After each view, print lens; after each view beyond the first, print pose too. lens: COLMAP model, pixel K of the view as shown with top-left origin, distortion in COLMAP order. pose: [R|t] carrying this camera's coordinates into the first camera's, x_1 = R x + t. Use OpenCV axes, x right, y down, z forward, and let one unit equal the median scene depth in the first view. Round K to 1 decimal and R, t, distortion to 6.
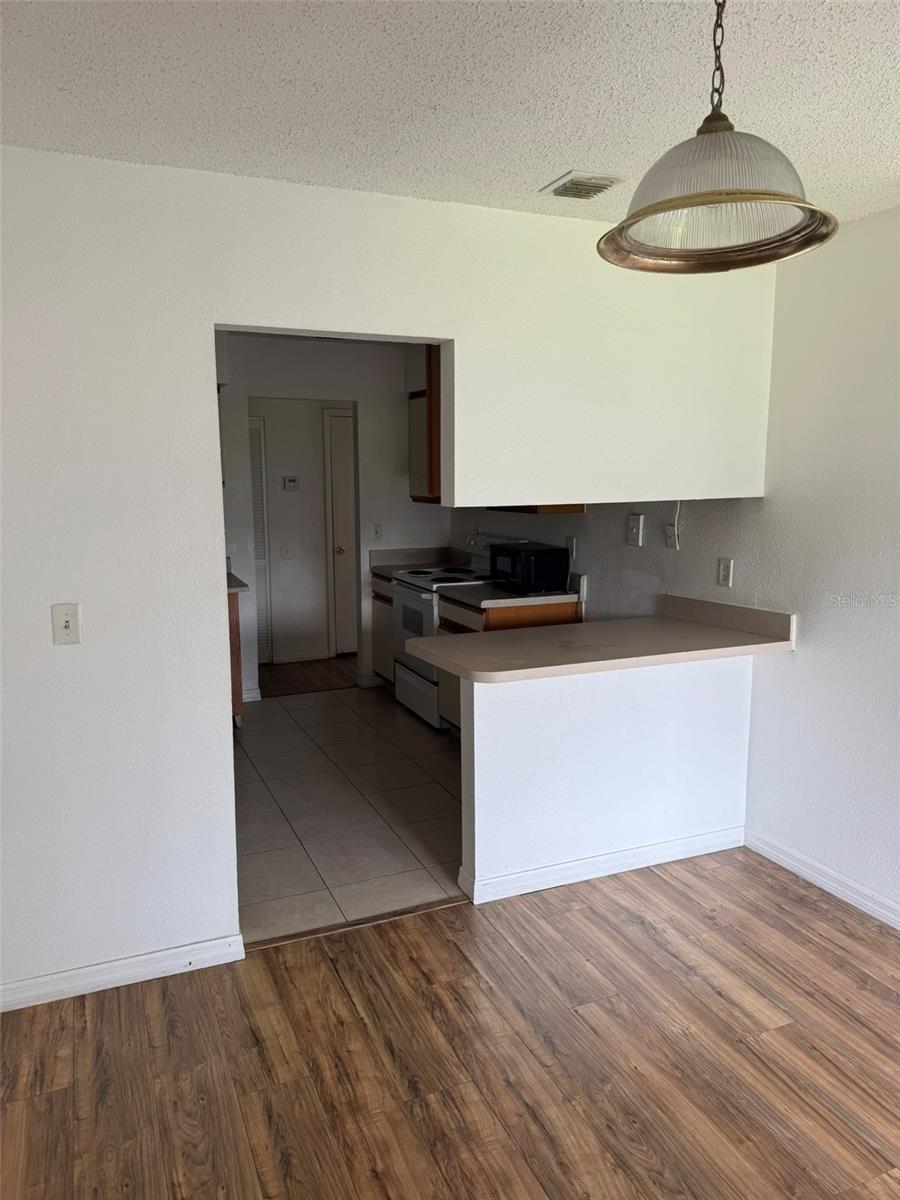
lens RADIAL K [[842.6, 0, 450.2], [0, 842.6, 590.6], [0, 0, 1]] dist [-0.008403, -0.009229]
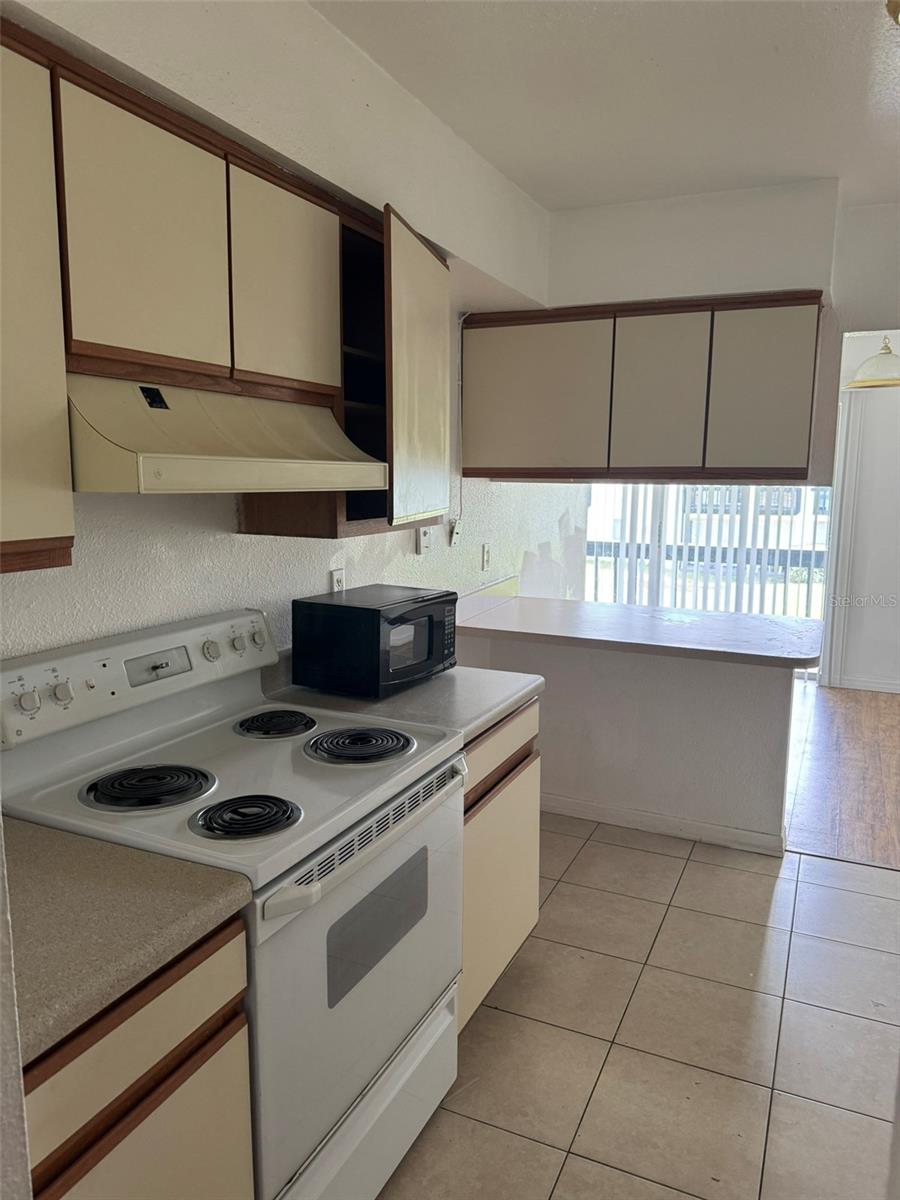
lens RADIAL K [[847.4, 0, 450.0], [0, 847.4, 600.0], [0, 0, 1]] dist [0.053316, -0.059635]
pose [[-0.666097, -0.107475, 0.738081, -0.266313], [0.101577, 0.967273, 0.232519, -0.140280], [-0.738916, 0.229852, -0.633380, 1.095394]]
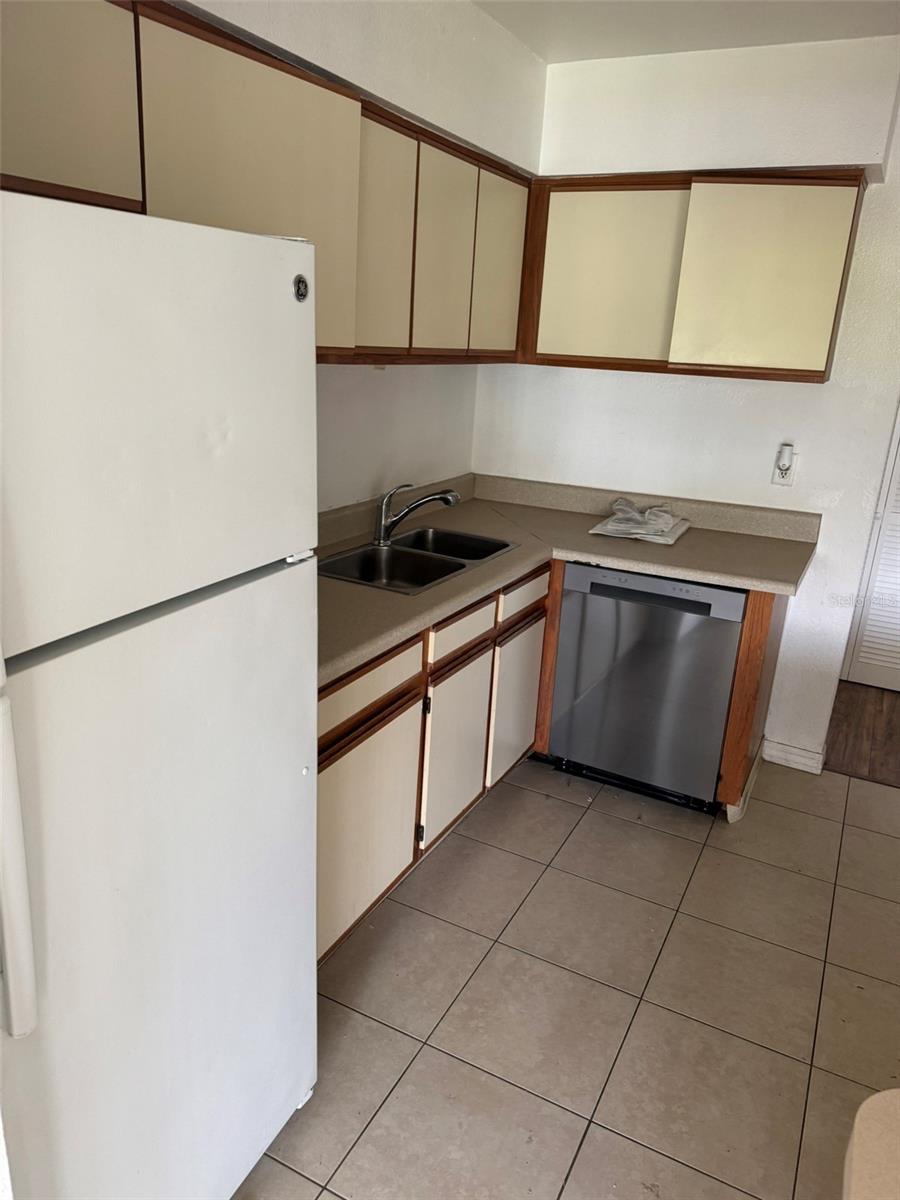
lens RADIAL K [[847.4, 0, 450.0], [0, 847.4, 600.0], [0, 0, 1]] dist [0.053316, -0.059635]
pose [[0.624641, 0.280667, -0.728732, 0.004058], [-0.171864, 0.959709, 0.222311, -0.069986], [0.761765, -0.013622, 0.647710, 0.463890]]
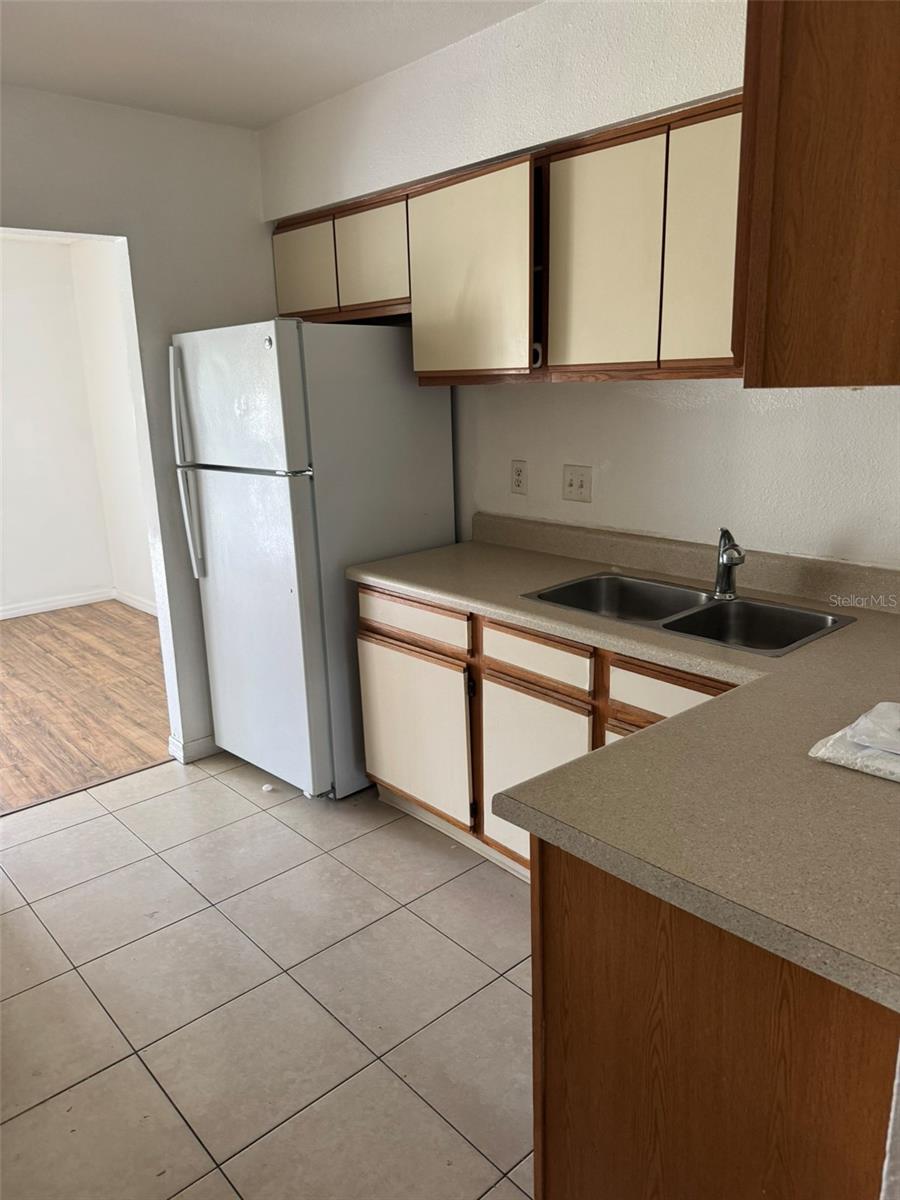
lens RADIAL K [[847.4, 0, 450.0], [0, 847.4, 600.0], [0, 0, 1]] dist [0.053316, -0.059635]
pose [[-0.950094, 0.119149, -0.288314, -0.150672], [-0.000771, 0.923291, 0.384101, -0.142116], [0.311963, 0.365155, -0.877121, 1.087219]]
